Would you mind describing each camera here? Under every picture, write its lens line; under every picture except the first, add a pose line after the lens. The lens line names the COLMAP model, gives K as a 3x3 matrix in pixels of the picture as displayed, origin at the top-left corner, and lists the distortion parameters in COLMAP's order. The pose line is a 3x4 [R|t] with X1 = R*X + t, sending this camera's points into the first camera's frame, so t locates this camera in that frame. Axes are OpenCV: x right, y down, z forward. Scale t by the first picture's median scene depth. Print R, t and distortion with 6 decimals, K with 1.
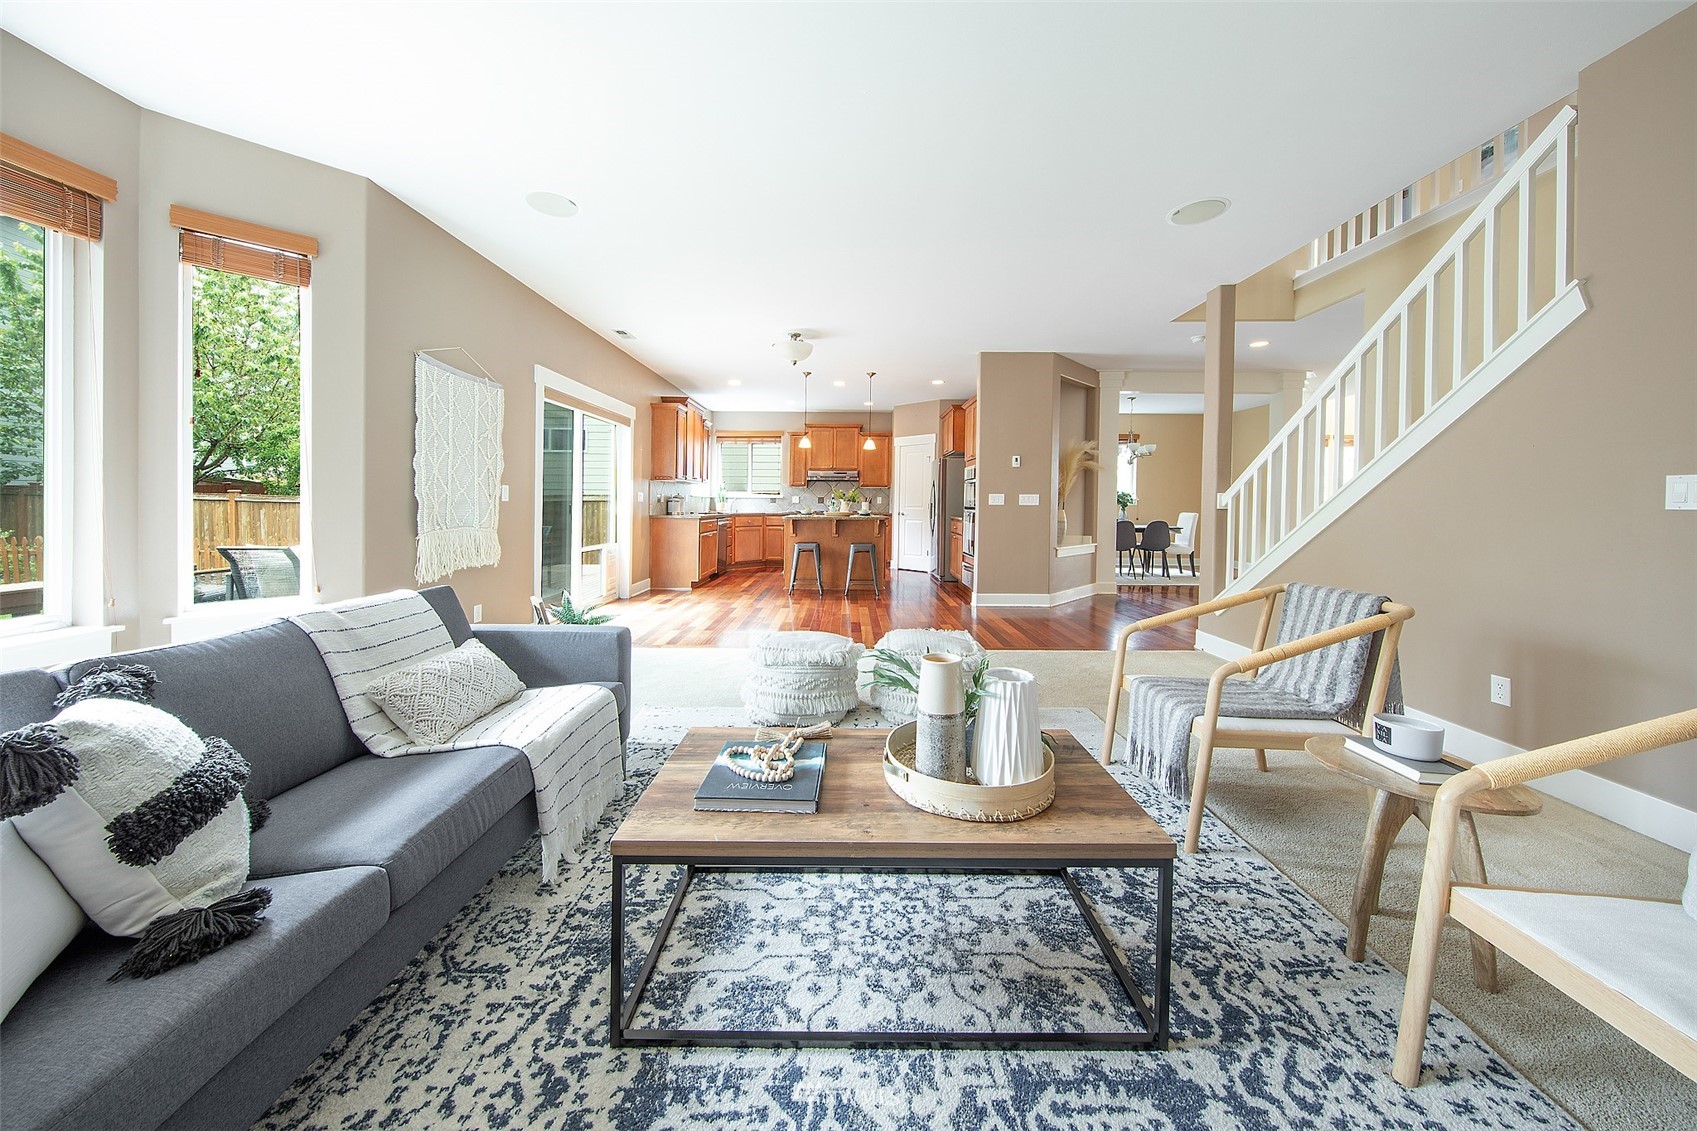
lens RADIAL K [[556.5, 0, 846.7], [0, 556.5, 506.6], [0, 0, 1]] dist [0.000042, -0.000007]
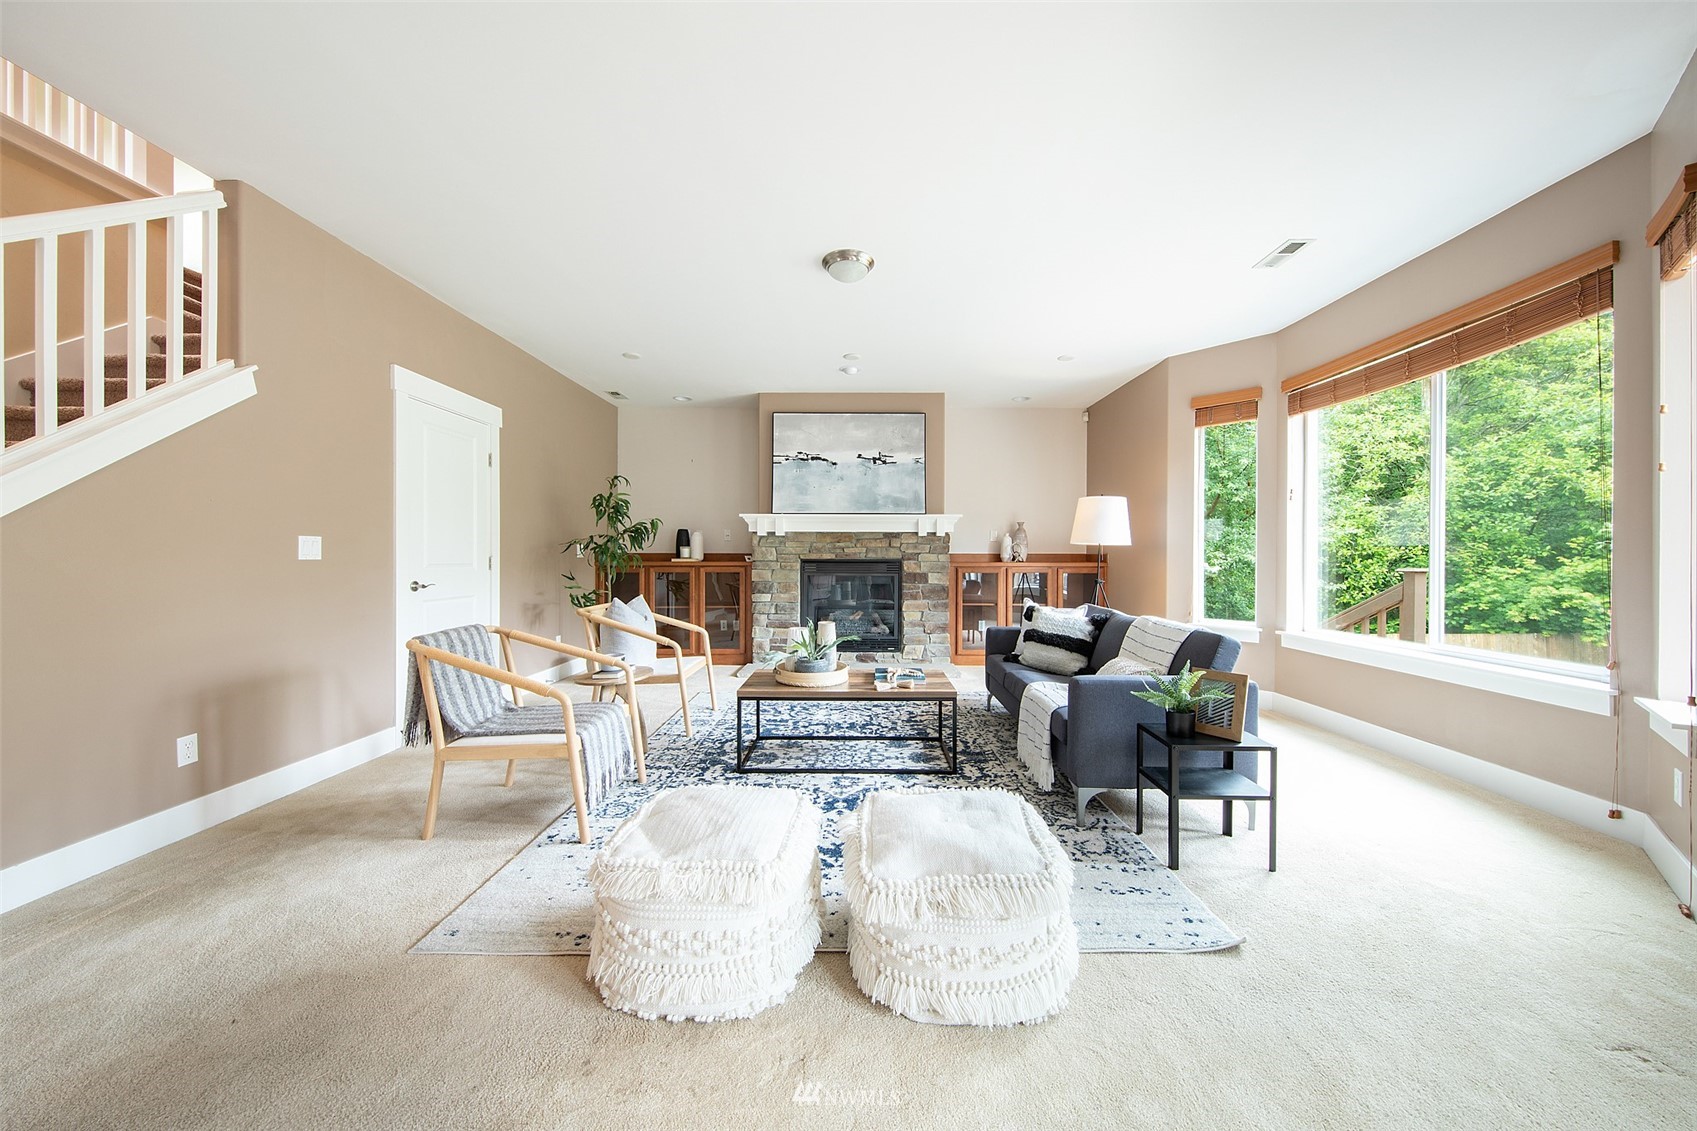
lens RADIAL K [[578.9, 0, 856.5], [0, 578.9, 559.7], [0, 0, 1]] dist [0.007767, -0.000038]
pose [[-0.999980, -0.005366, 0.003202, 0.025376], [-0.005340, 0.999953, 0.008103, -0.022136], [-0.003245, 0.008086, -0.999962, 3.333111]]
